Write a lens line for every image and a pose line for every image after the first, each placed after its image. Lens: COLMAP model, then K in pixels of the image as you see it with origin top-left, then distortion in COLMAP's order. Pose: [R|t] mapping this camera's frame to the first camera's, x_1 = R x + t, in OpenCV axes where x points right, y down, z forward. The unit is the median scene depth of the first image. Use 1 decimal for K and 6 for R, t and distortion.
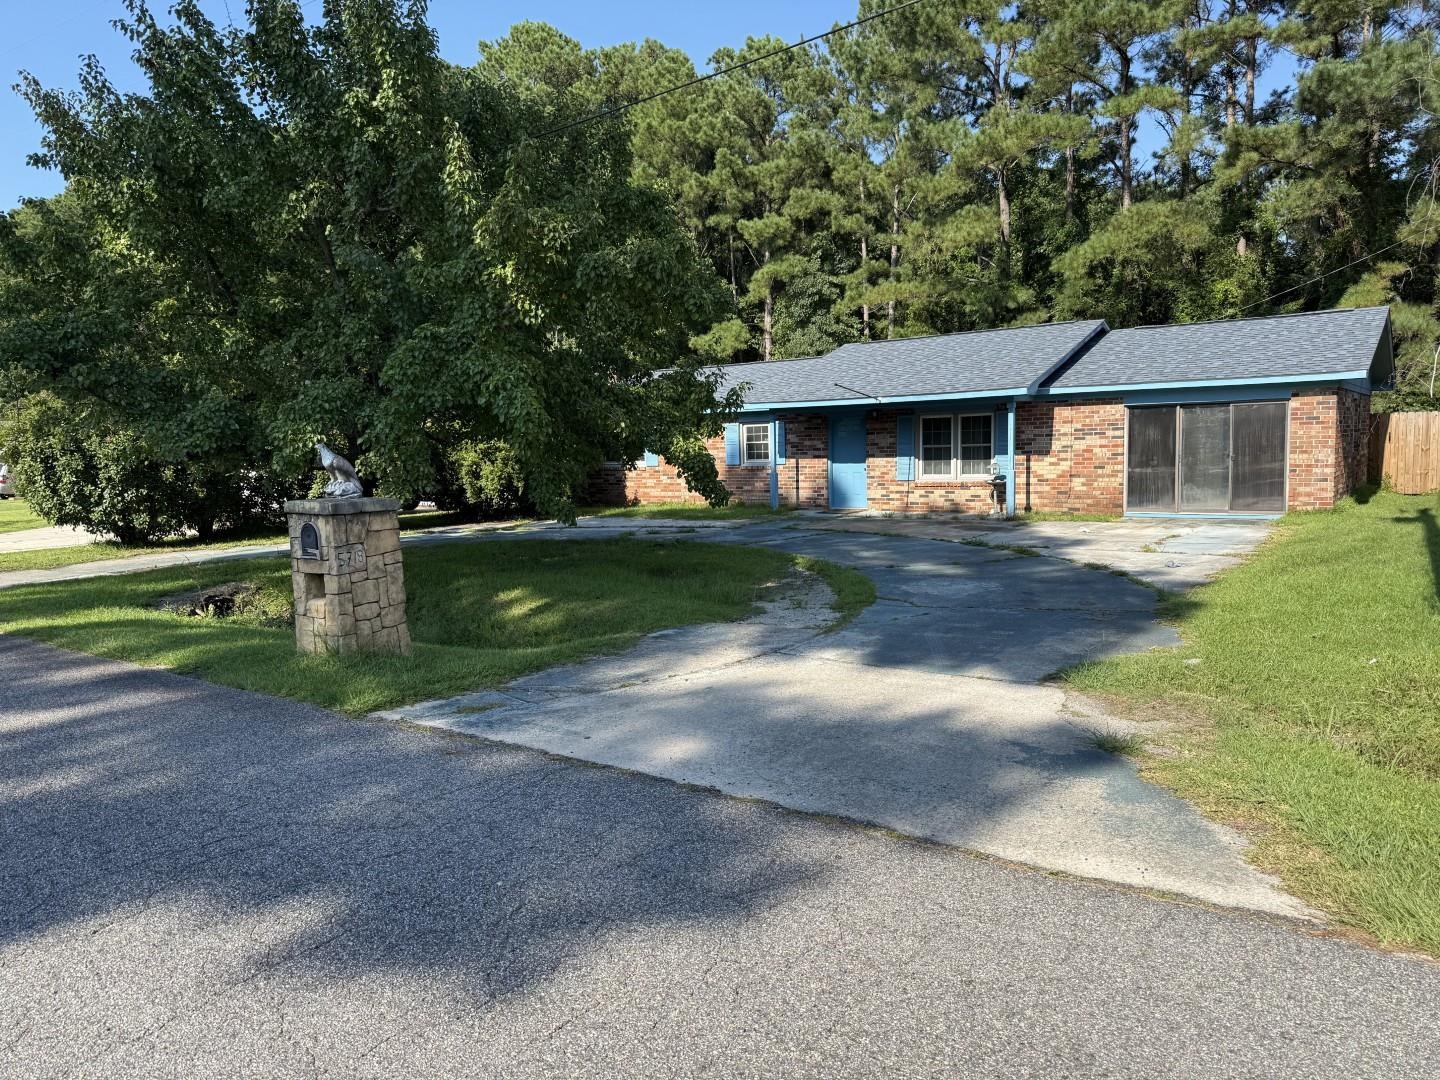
lens RADIAL K [[1019.5, 0, 706.0], [0, 1019.5, 569.5], [0, 0, 1]] dist [0.040420, -0.058348]
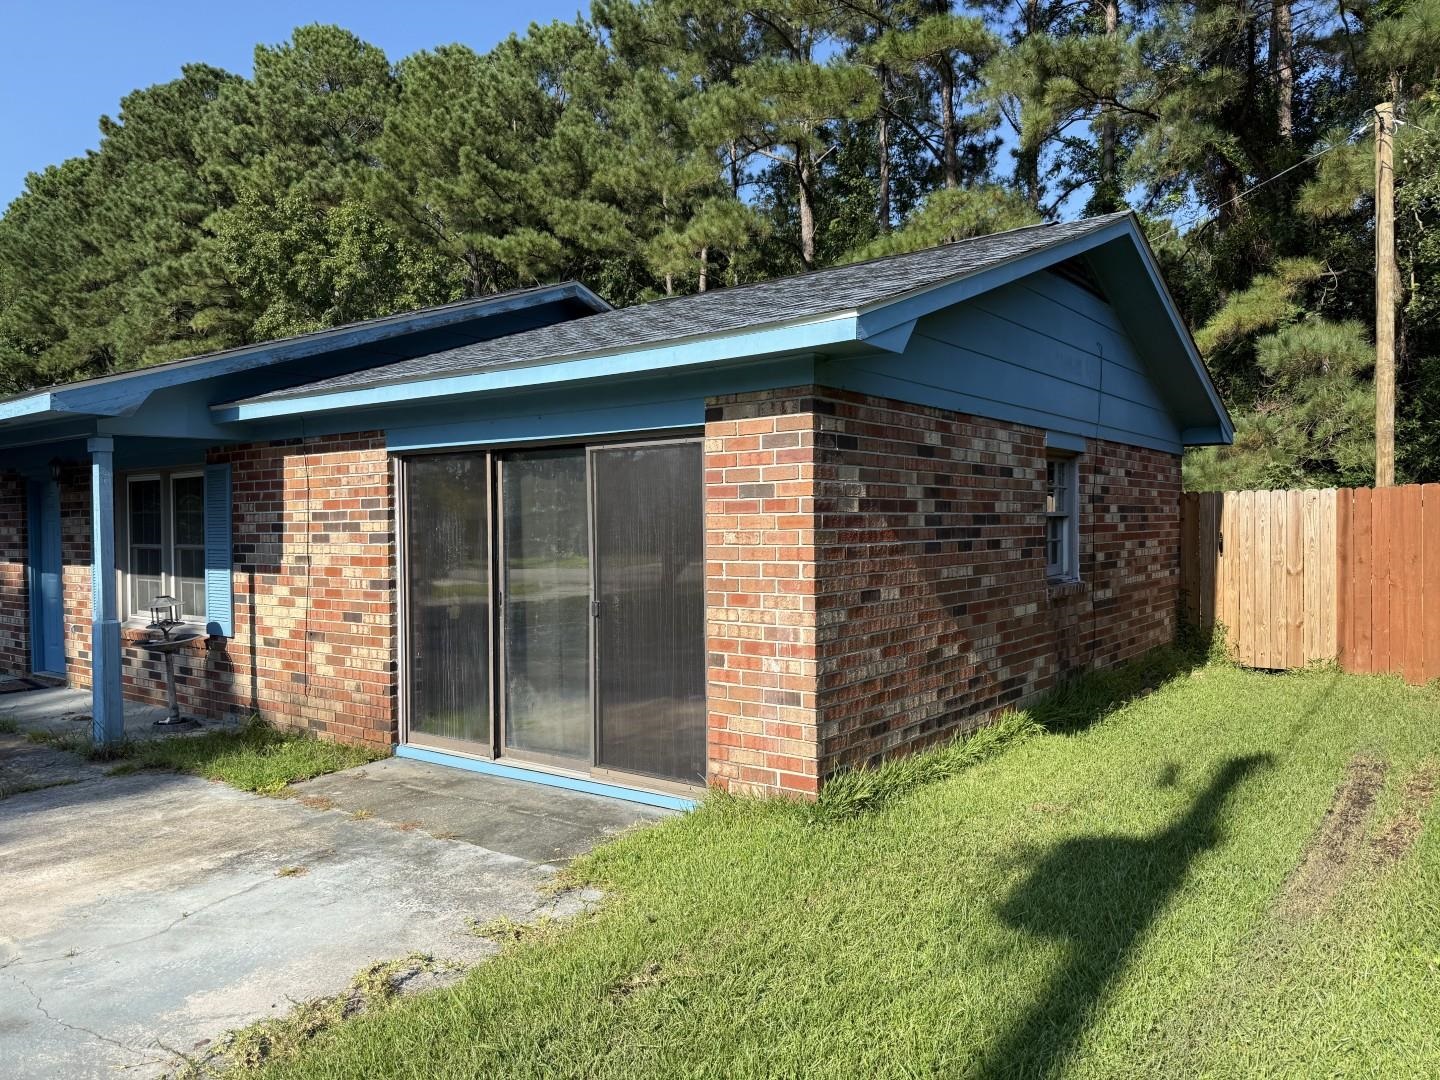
lens RADIAL K [[1019.5, 0, 715.2], [0, 1019.5, 556.3], [0, 0, 1]] dist [0.040420, -0.058348]
pose [[0.999788, 0.017418, -0.011010, 0.354101], [-0.018354, 0.995627, -0.091598, -0.061267], [0.009366, 0.091780, 0.995735, 0.429058]]
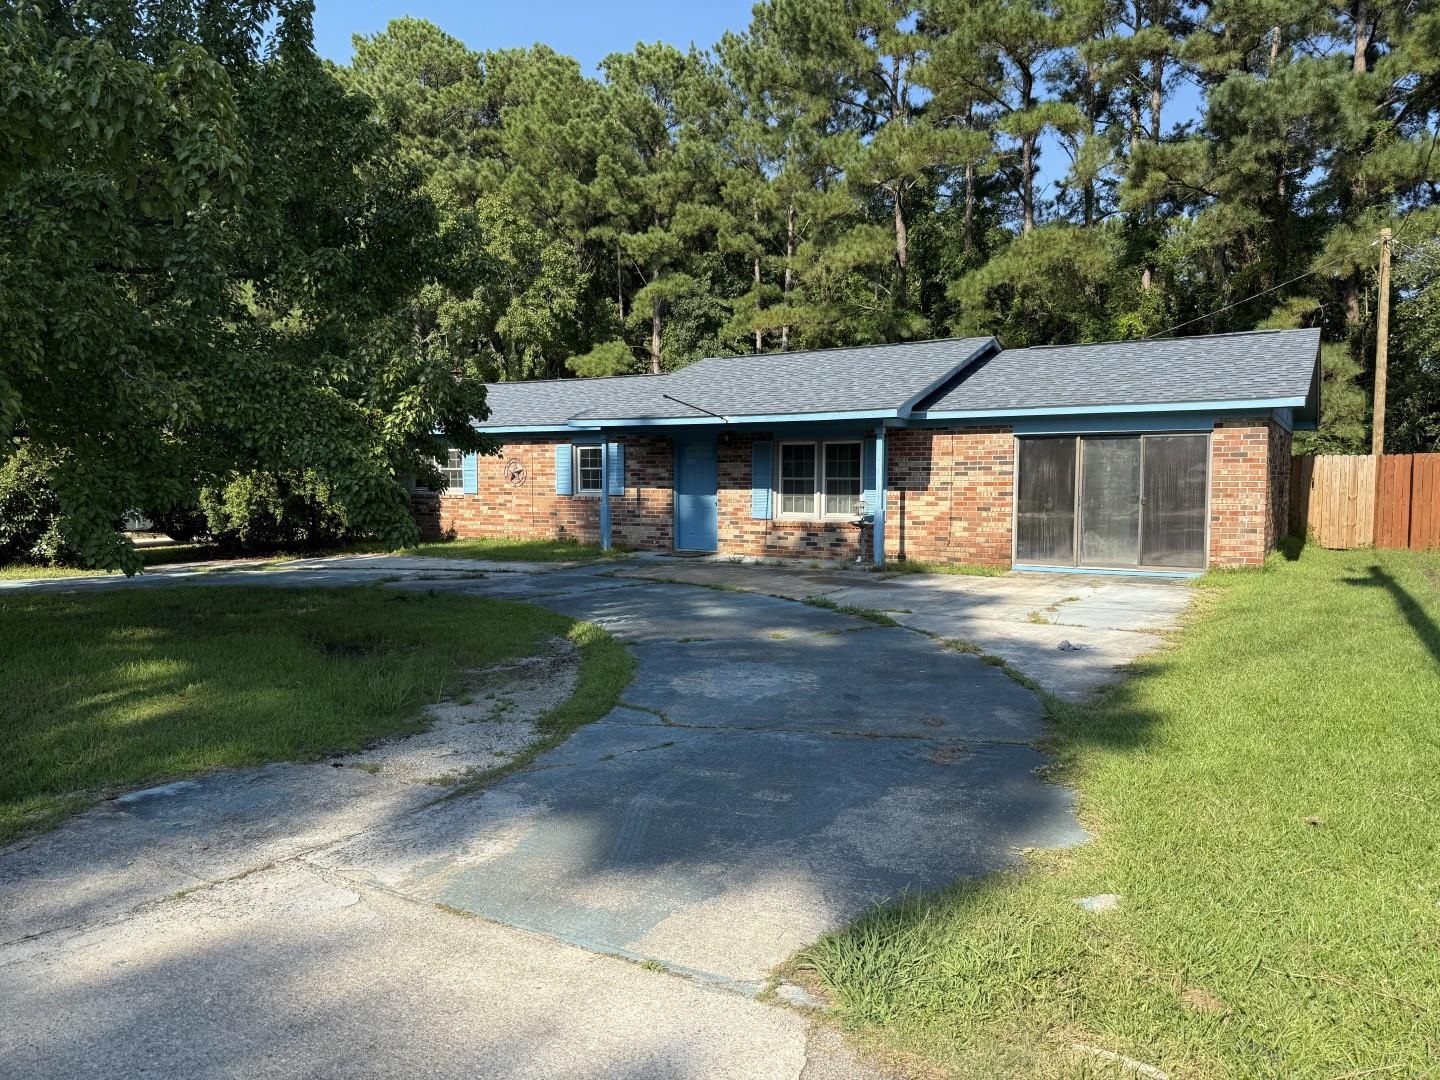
lens RADIAL K [[1019.5, 0, 709.2], [0, 1019.5, 565.9], [0, 0, 1]] dist [0.040420, -0.058348]
pose [[0.996196, 0.021037, 0.084559, 0.064841], [-0.017872, 0.999117, -0.038015, -0.012967], [-0.085285, 0.036359, 0.995693, 0.139776]]
